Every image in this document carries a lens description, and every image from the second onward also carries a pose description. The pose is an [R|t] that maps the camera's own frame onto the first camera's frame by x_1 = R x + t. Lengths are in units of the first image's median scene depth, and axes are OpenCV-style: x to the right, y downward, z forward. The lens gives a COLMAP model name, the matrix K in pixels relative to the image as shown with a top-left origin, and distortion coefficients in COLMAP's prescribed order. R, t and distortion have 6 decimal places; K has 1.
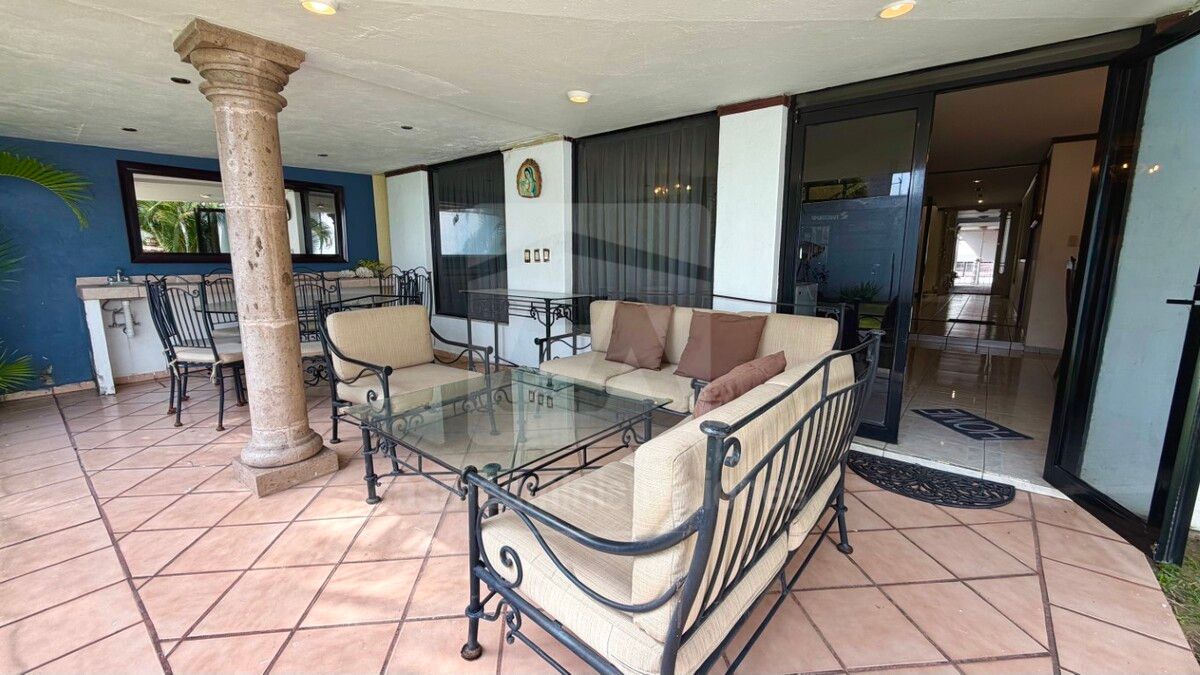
lens RADIAL K [[482.4, 0, 595.3], [0, 482.4, 334.7], [0, 0, 1]] dist [0.003590, 0.000136]
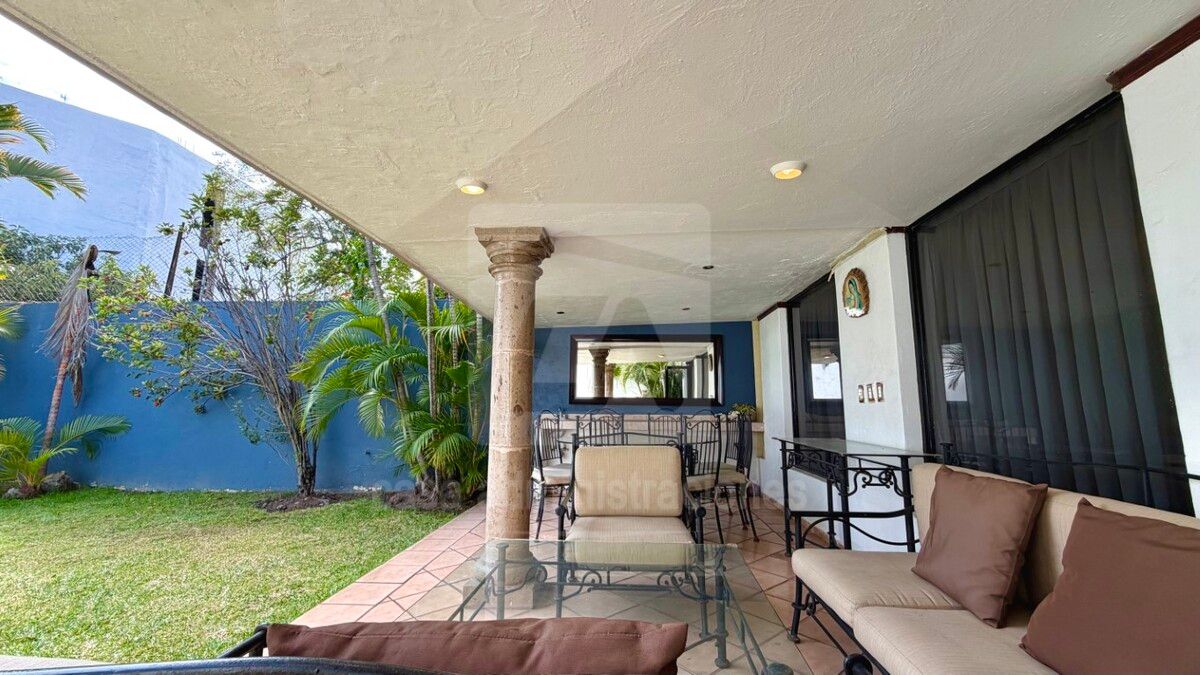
lens RADIAL K [[482.4, 0, 599.6], [0, 482.4, 332.6], [0, 0, 1]] dist [0.003590, 0.000136]
pose [[0.568536, -0.123119, -0.813394, 0.250918], [-0.135851, 0.961112, -0.240434, -0.025127], [0.811364, 0.247196, 0.529700, 0.288314]]
